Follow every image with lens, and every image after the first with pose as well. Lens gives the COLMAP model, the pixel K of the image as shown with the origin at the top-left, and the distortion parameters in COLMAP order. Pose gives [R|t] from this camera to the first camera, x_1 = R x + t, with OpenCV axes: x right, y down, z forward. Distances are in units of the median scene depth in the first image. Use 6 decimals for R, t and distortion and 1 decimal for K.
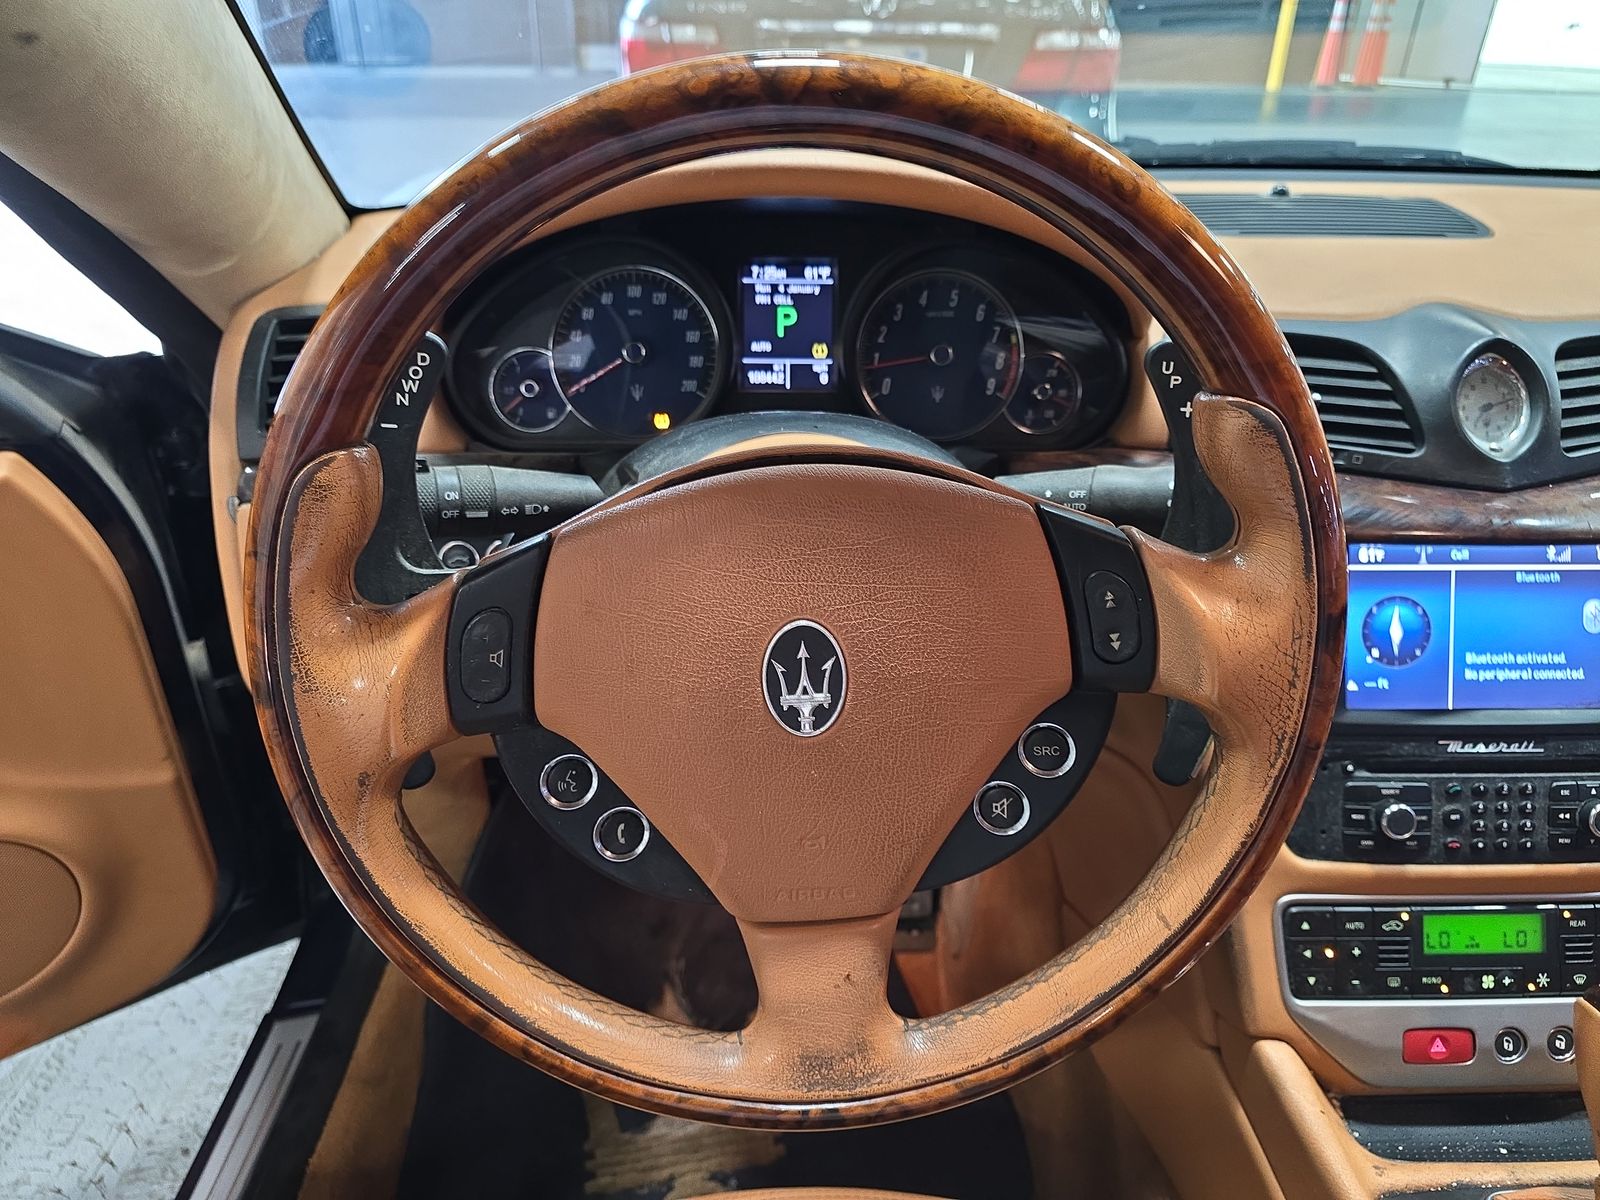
lens RADIAL K [[1091.1, 0, 807.5], [0, 1091.1, 597.8], [0, 0, 1]] dist [0.028640, -0.026461]
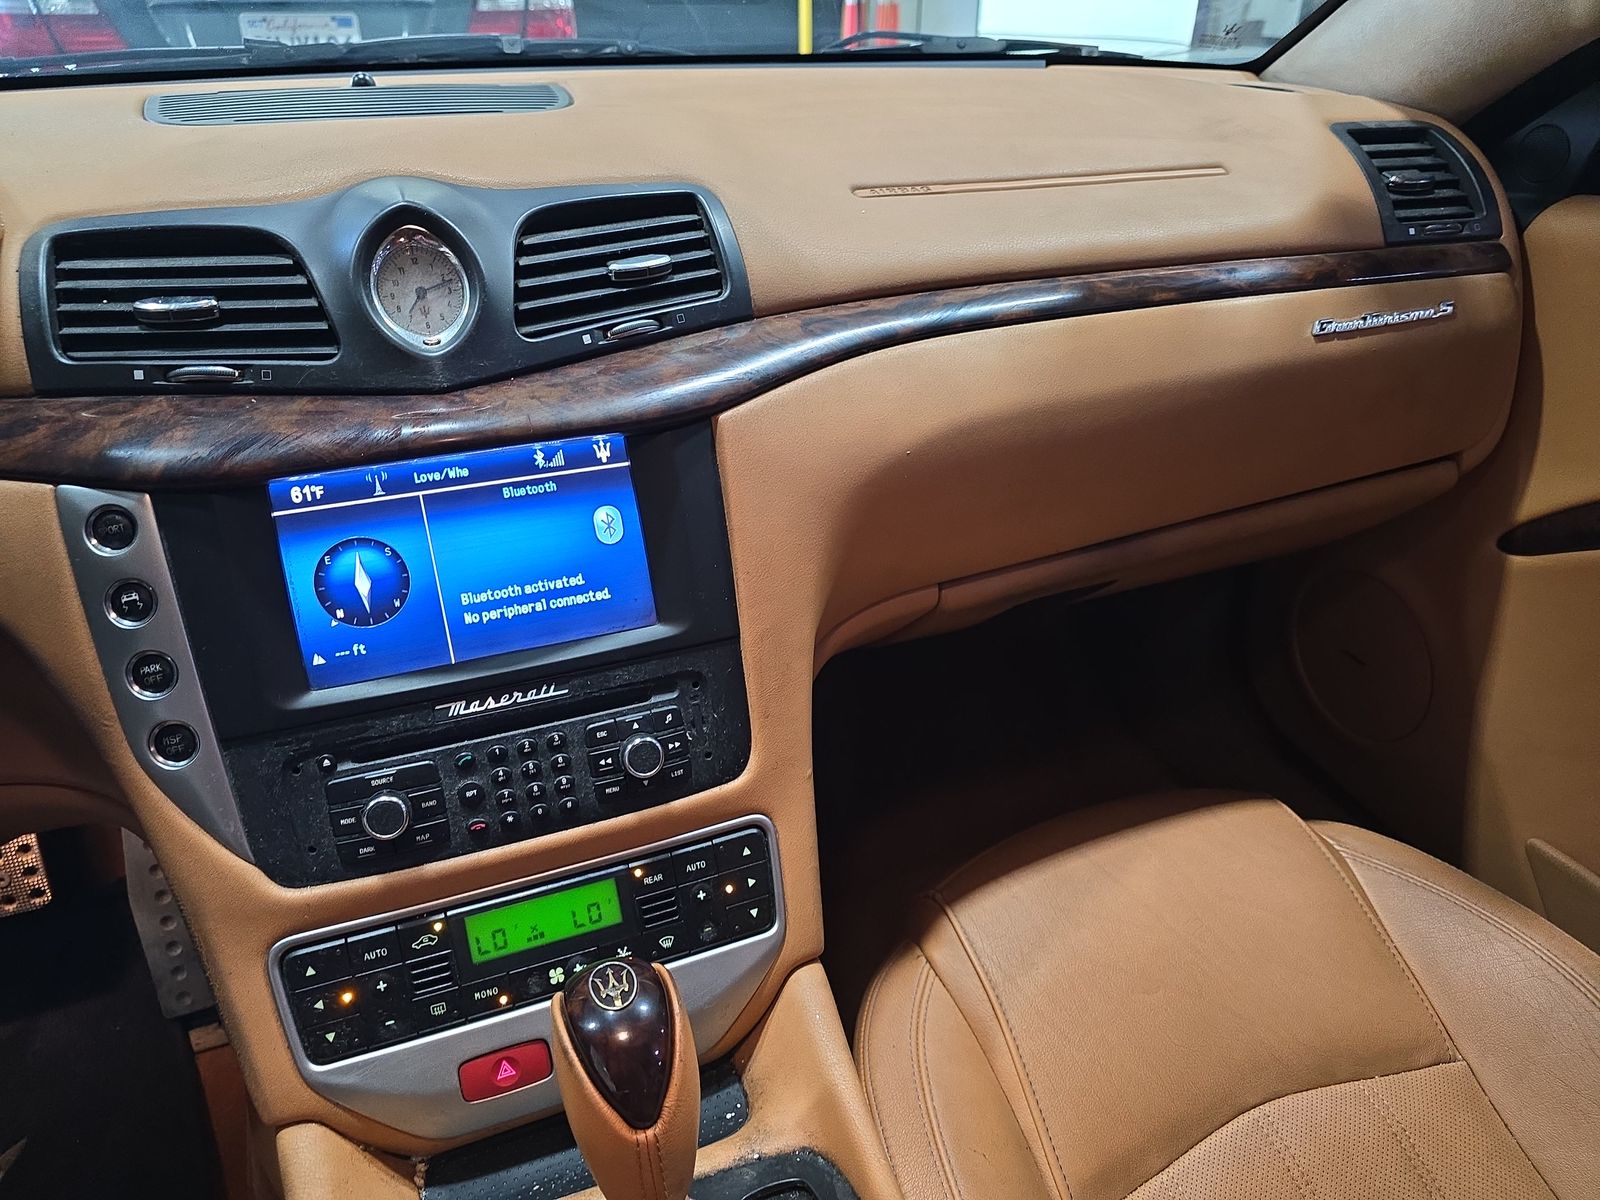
lens RADIAL K [[1091.1, 0, 783.3], [0, 1091.1, 600.8], [0, 0, 1]] dist [0.028640, -0.026461]
pose [[0.943138, -0.179186, 0.279971, 0.601028], [0.177519, 0.983612, 0.031519, 0.073279], [-0.281030, 0.019974, 0.959491, 0.146633]]
